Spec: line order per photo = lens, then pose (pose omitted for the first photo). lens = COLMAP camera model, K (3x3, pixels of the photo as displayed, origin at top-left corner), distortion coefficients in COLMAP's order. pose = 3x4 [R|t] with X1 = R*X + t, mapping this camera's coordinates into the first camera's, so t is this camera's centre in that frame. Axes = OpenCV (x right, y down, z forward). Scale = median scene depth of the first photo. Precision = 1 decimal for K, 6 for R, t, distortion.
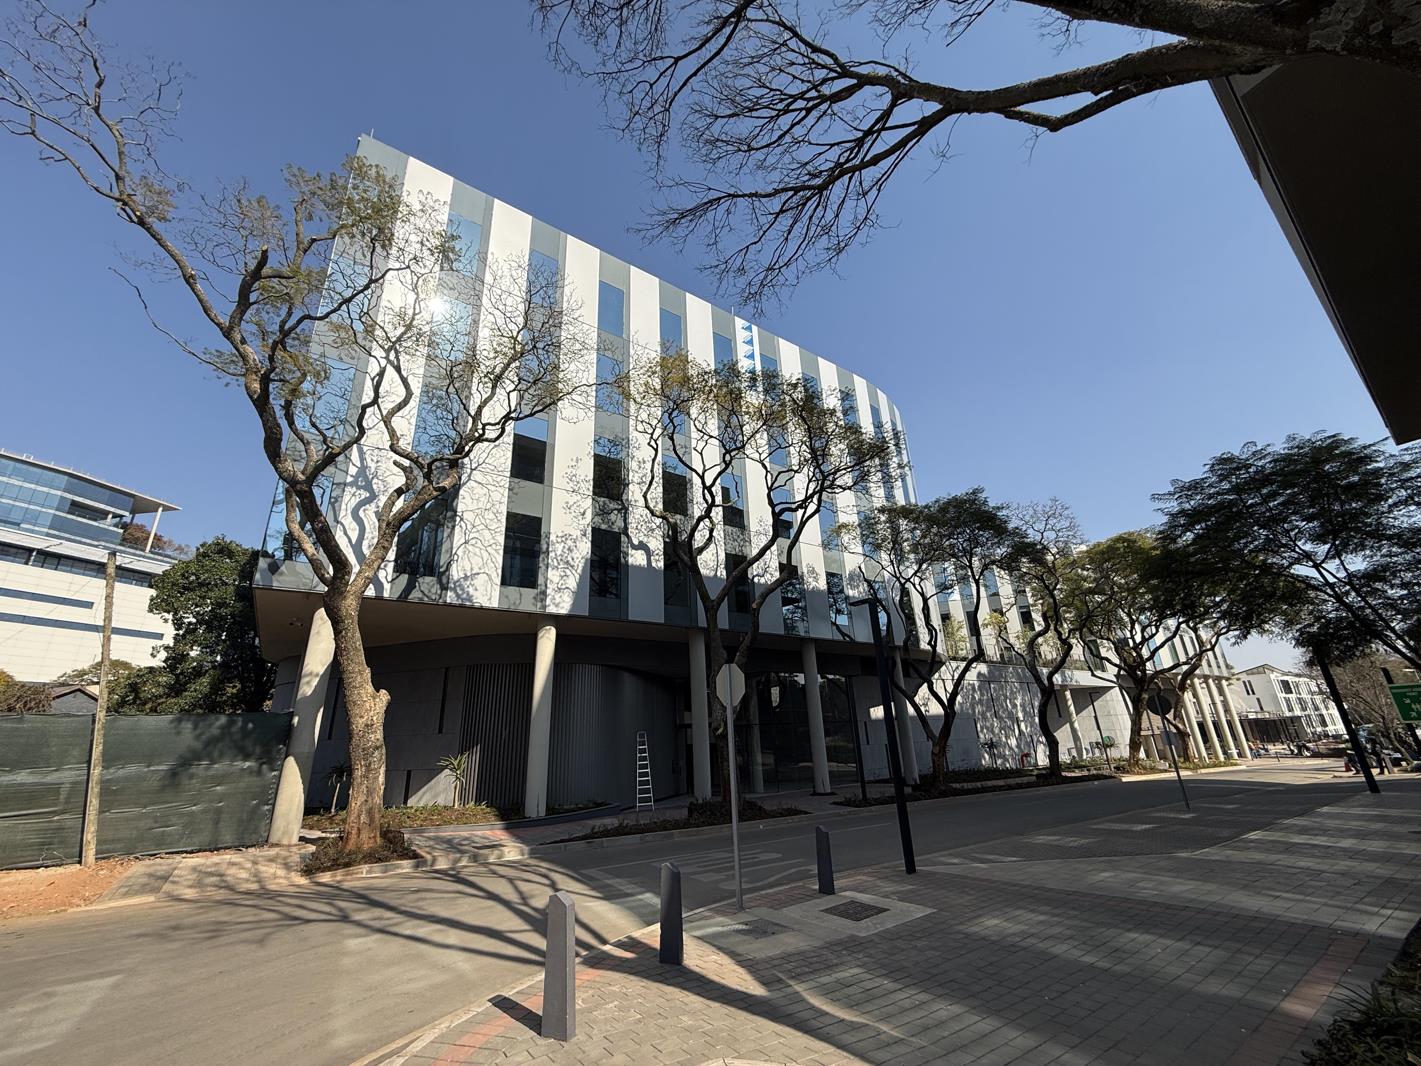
lens RADIAL K [[567.1, 0, 705.1], [0, 567.1, 533.4], [0, 0, 1]] dist [0.000513, 0.000407]
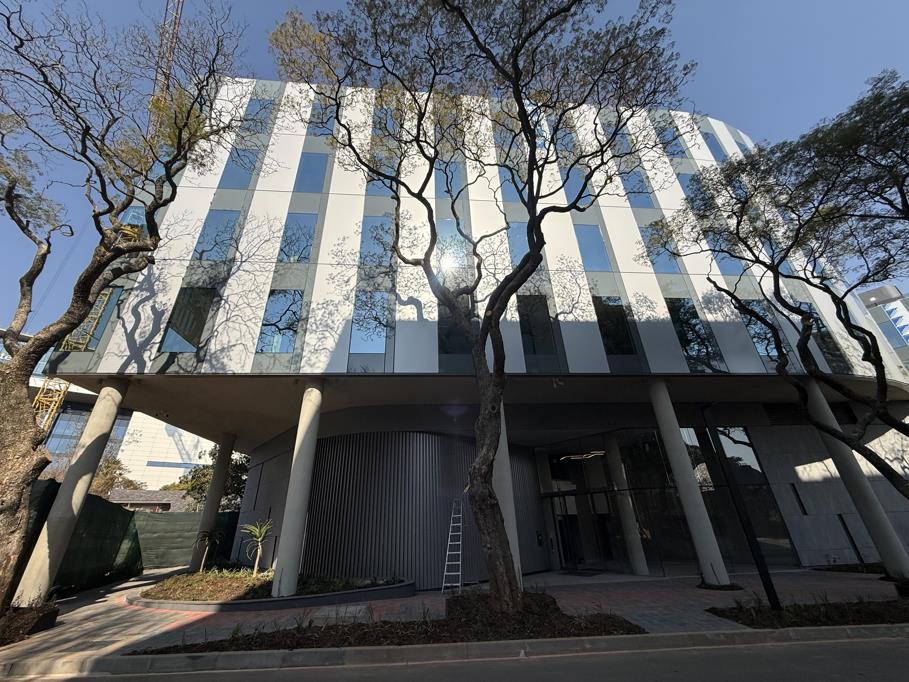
lens RADIAL K [[362.8, 0, 451.1], [0, 362.8, 341.2], [0, 0, 1]] dist [0.000513, 0.000407]
pose [[0.862663, -0.221496, -0.454700, 0.215936], [0.174557, 0.974154, -0.143365, 0.191238], [0.474703, 0.044305, 0.879030, 0.485889]]
